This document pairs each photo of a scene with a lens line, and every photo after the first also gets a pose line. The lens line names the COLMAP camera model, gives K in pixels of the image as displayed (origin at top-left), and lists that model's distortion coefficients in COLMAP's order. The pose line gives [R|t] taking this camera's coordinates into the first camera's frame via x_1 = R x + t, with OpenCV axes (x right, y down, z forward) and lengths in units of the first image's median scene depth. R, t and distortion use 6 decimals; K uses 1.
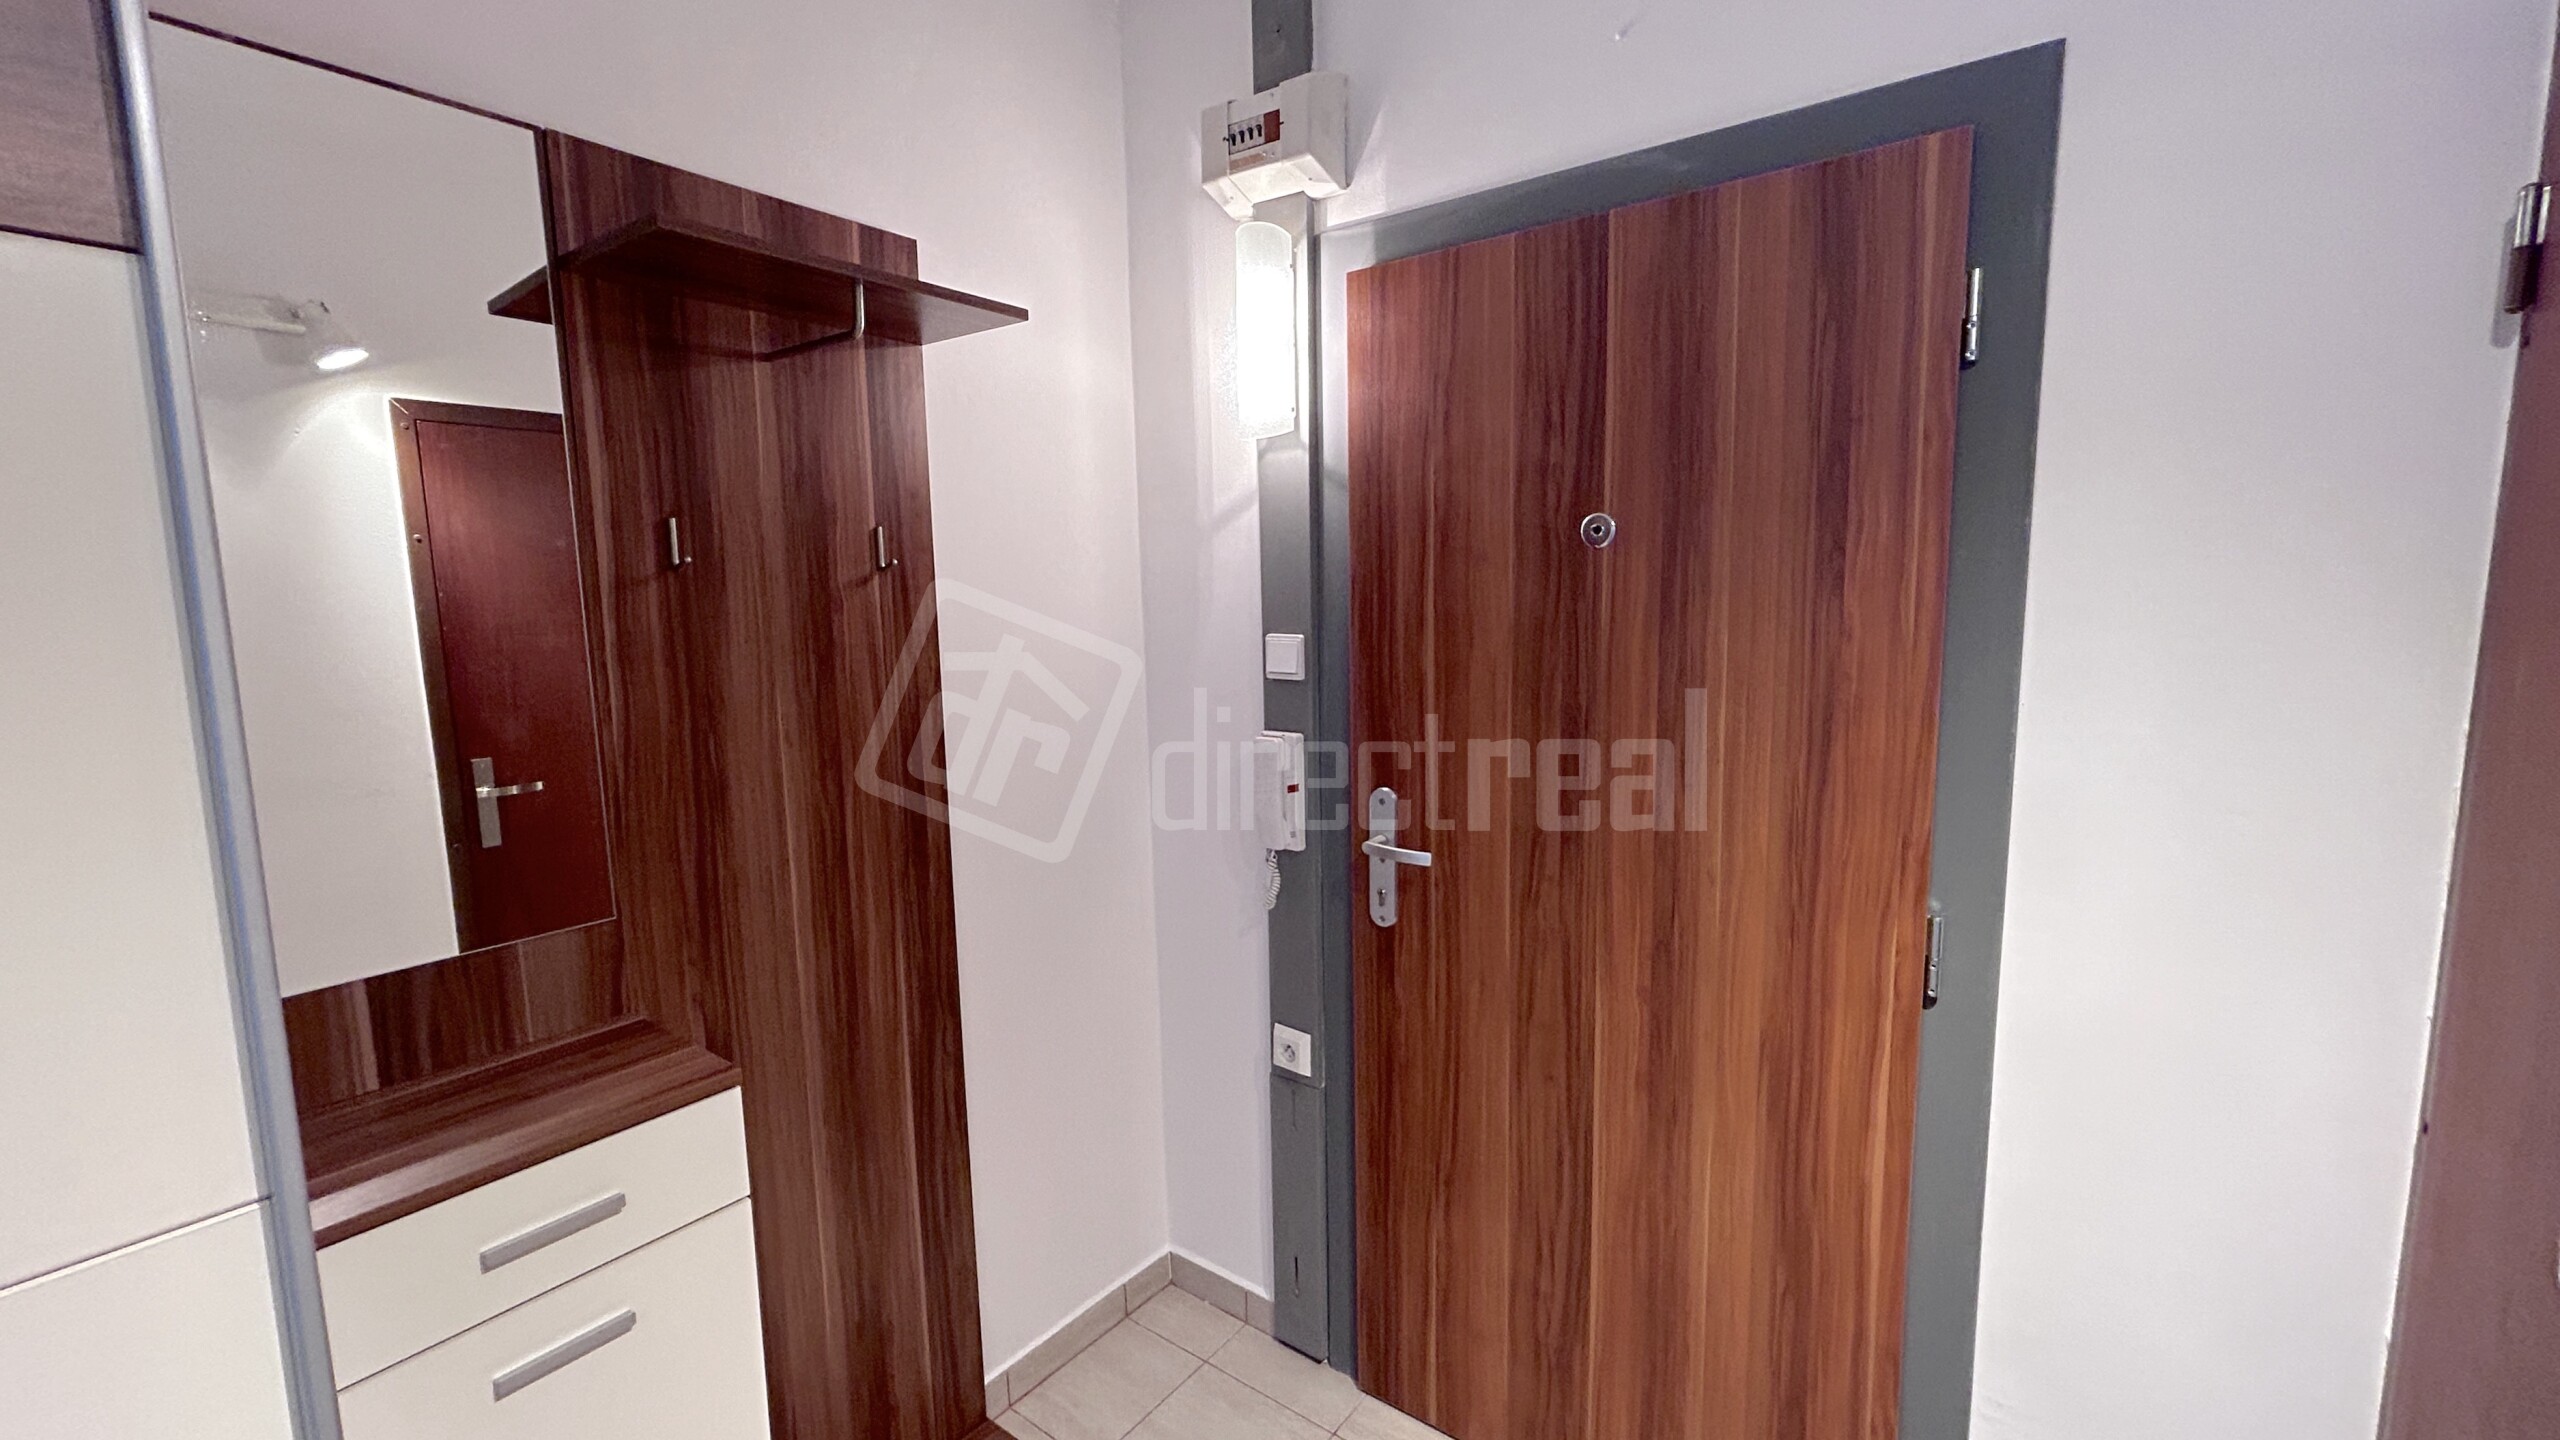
lens RADIAL K [[1040.4, 0, 1275.9], [0, 1040.4, 725.6], [0, 0, 1]] dist [-0.004614, 0.001084]
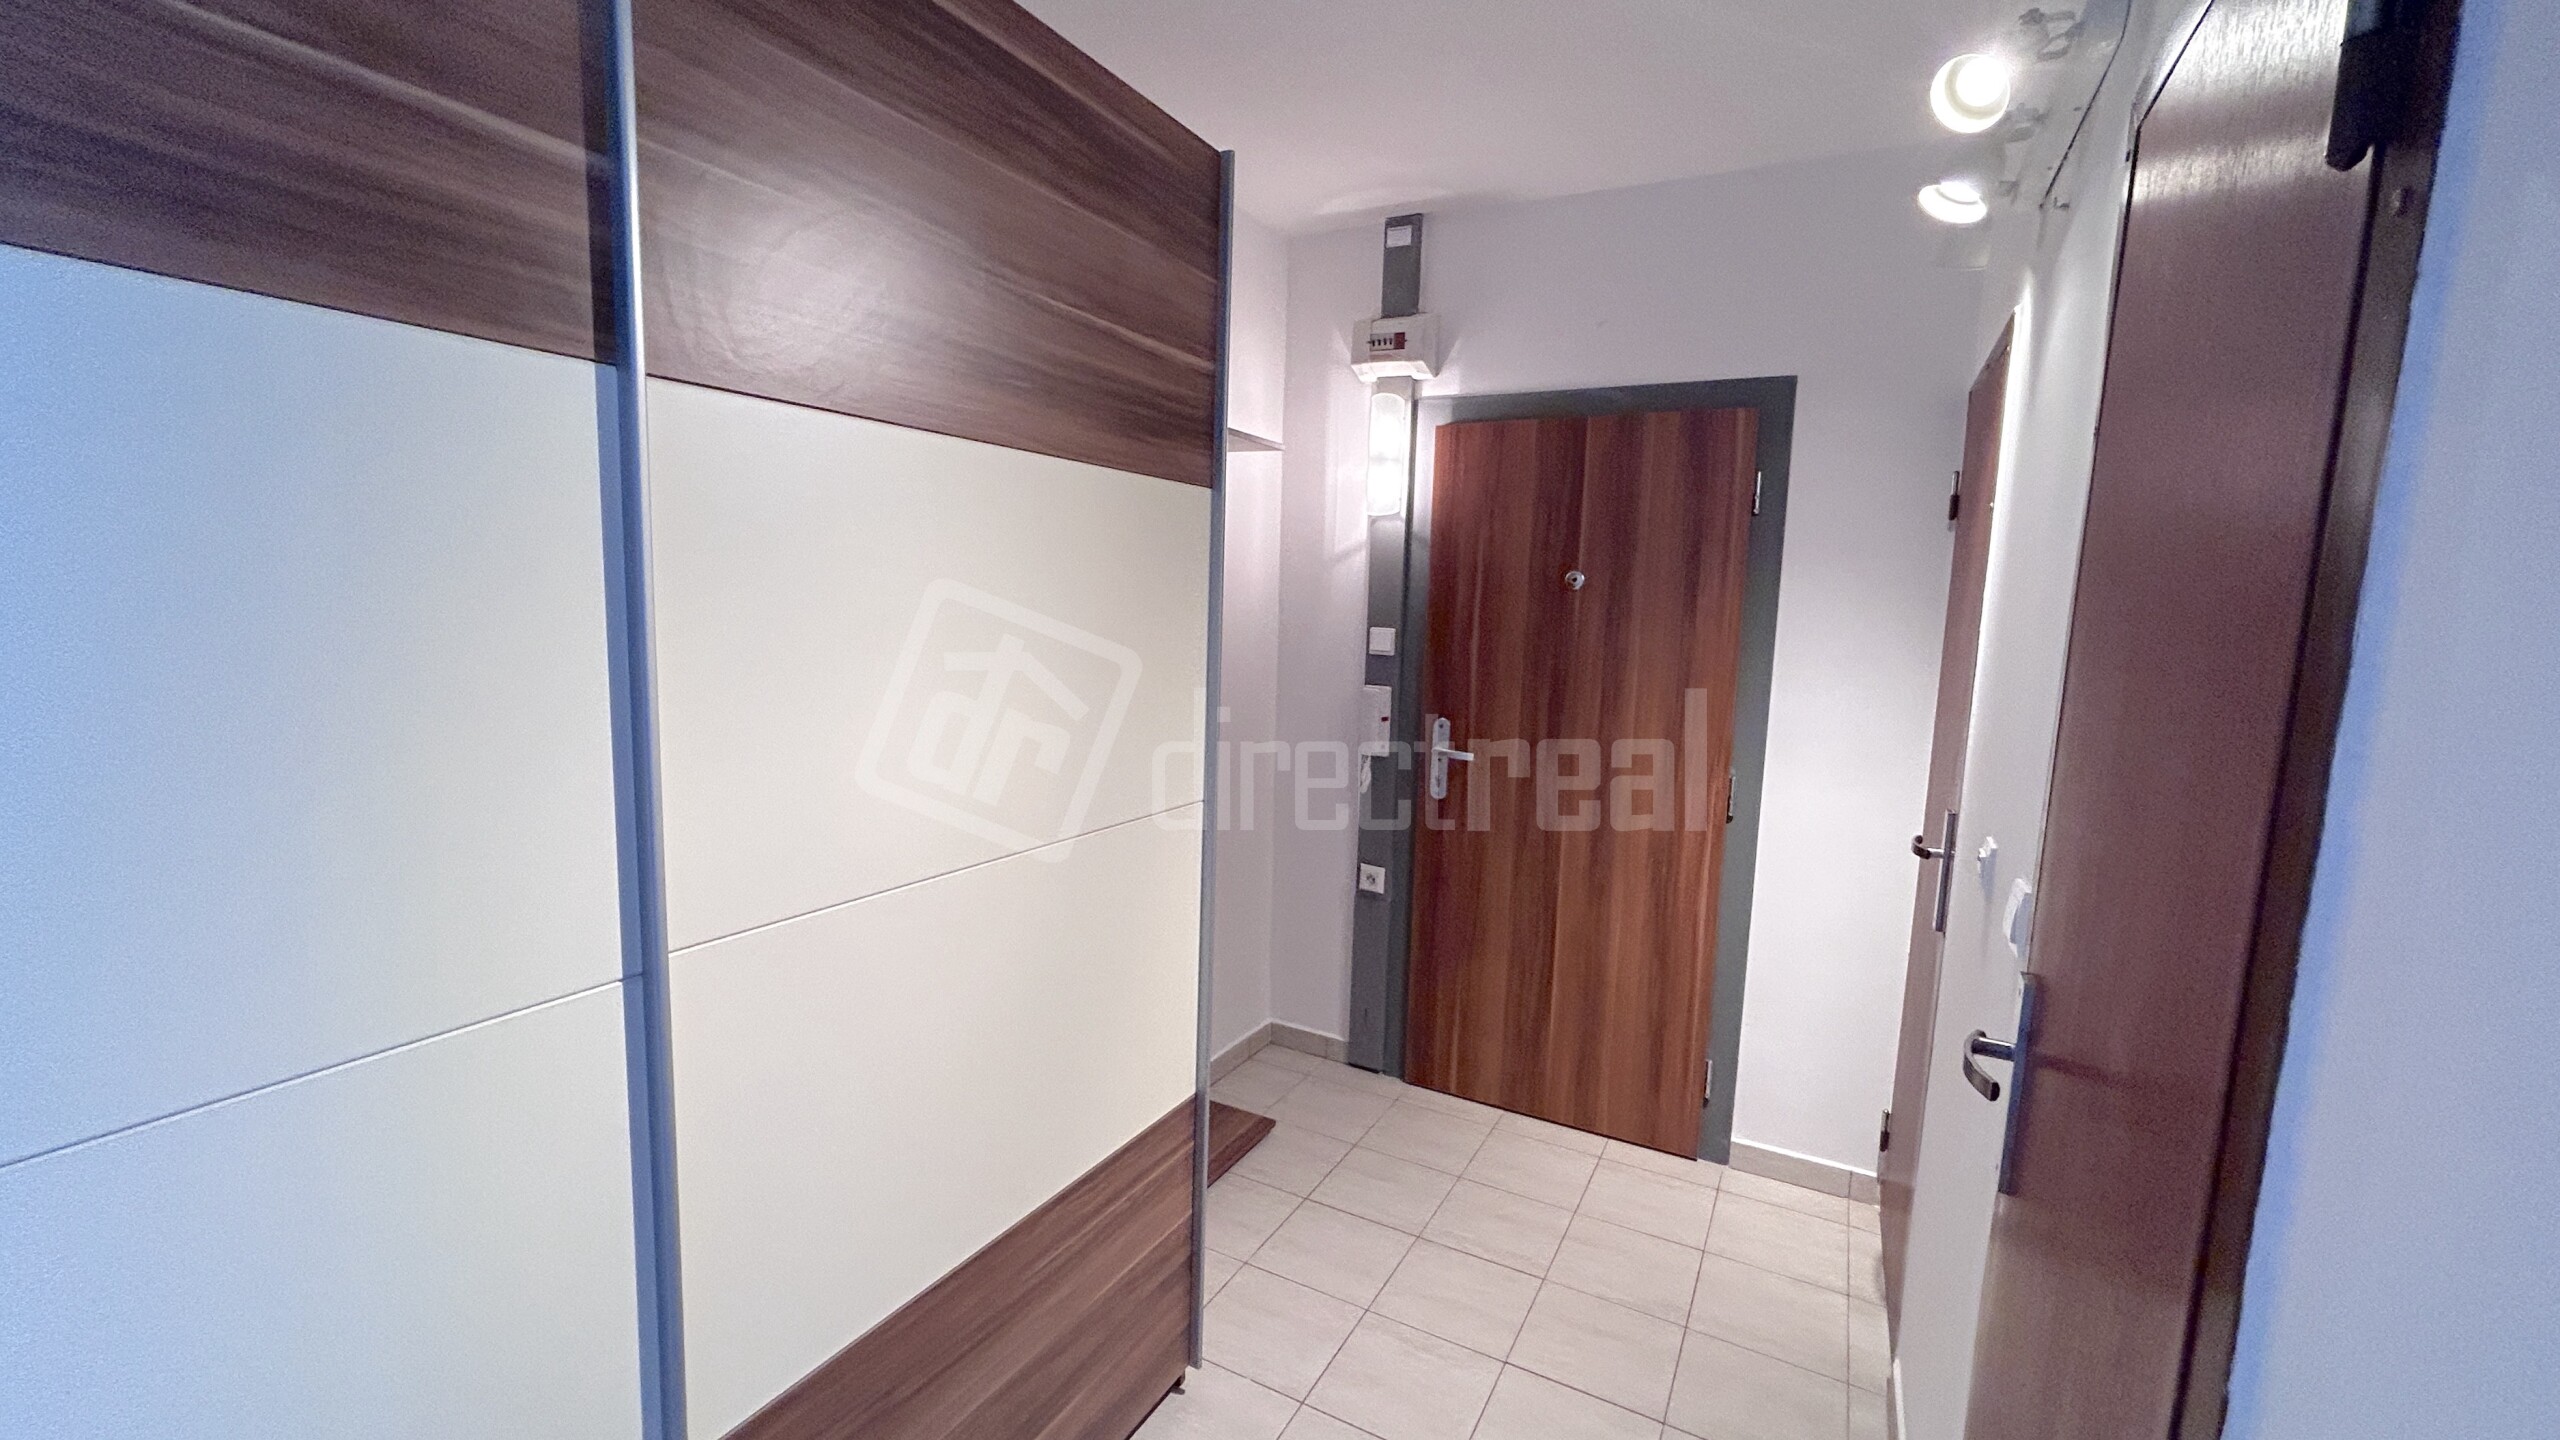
lens RADIAL K [[1040.4, 0, 1267.8], [0, 1040.4, 726.2], [0, 0, 1]] dist [-0.004614, 0.001084]
pose [[0.991818, 0.030225, 0.124032, -0.408229], [-0.030556, 0.999533, 0.000771, 0.081682], [-0.123951, -0.004554, 0.992278, -0.704931]]
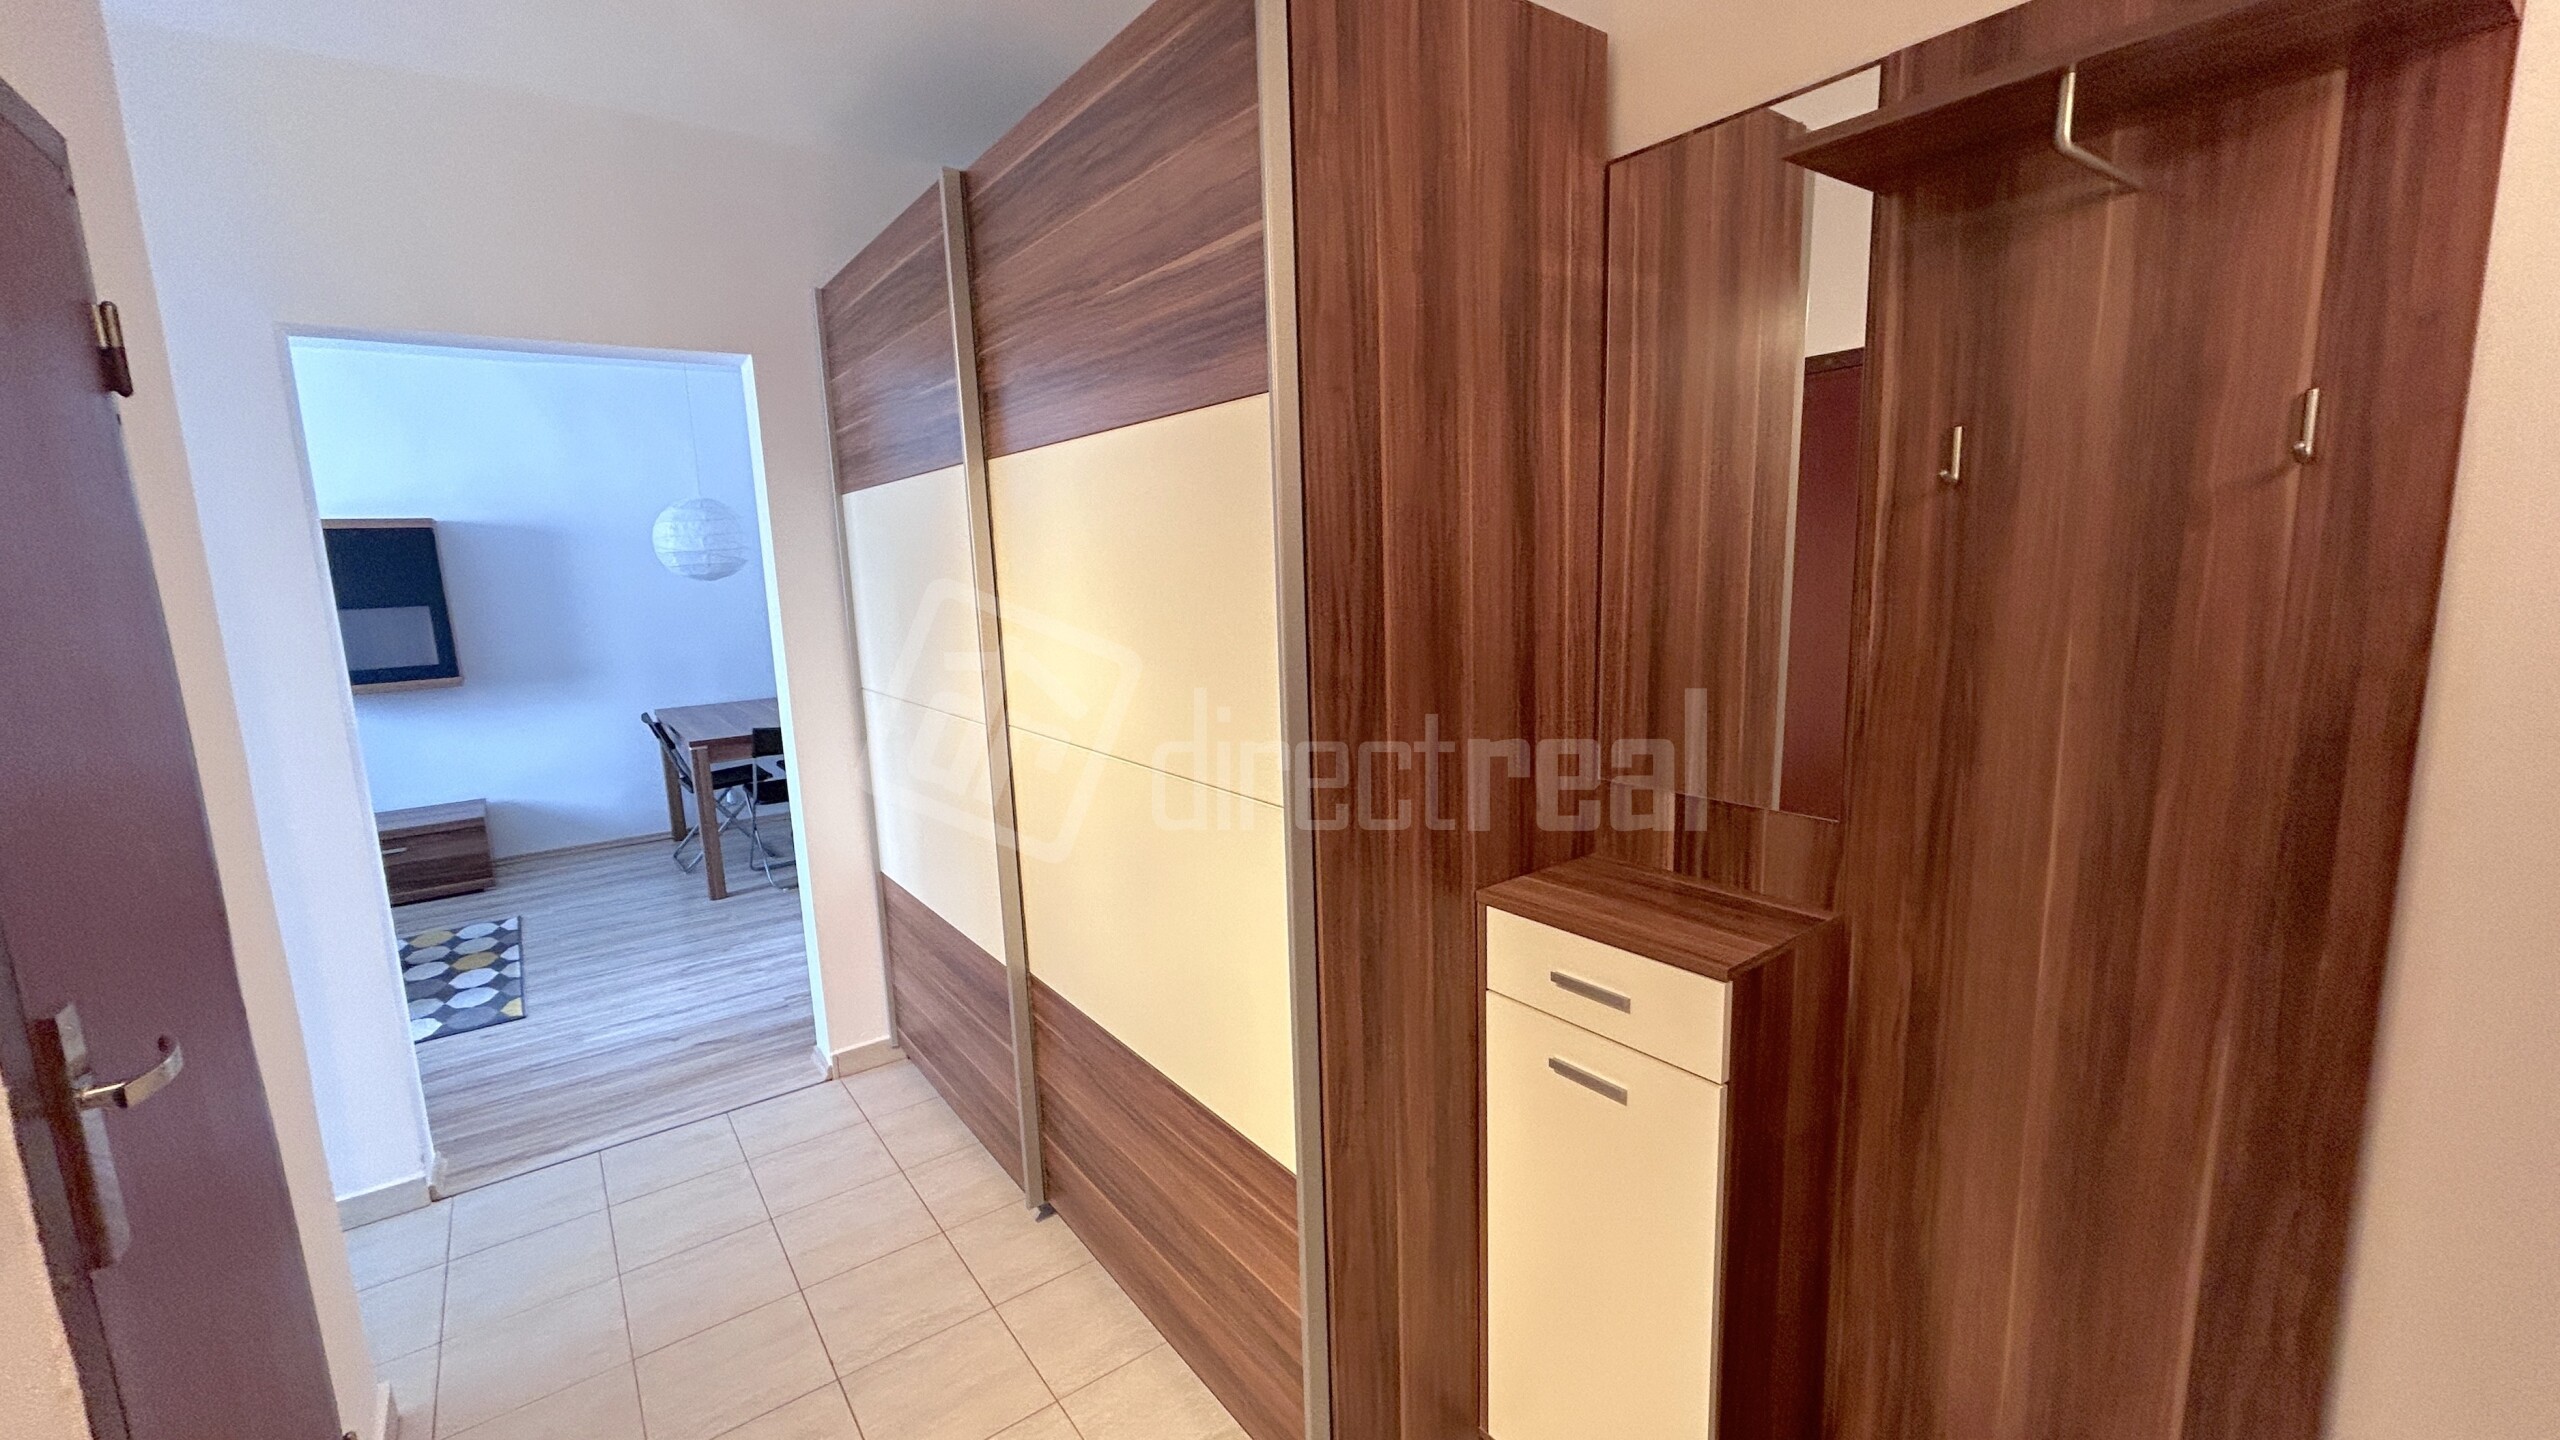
lens RADIAL K [[1040.4, 0, 1258.8], [0, 1040.4, 723.5], [0, 0, 1]] dist [-0.004614, 0.001084]
pose [[-0.314133, 0.186093, -0.930962, 0.461472], [-0.073777, 0.972851, 0.219360, -0.090720], [0.946508, 0.137591, -0.291875, 0.646796]]
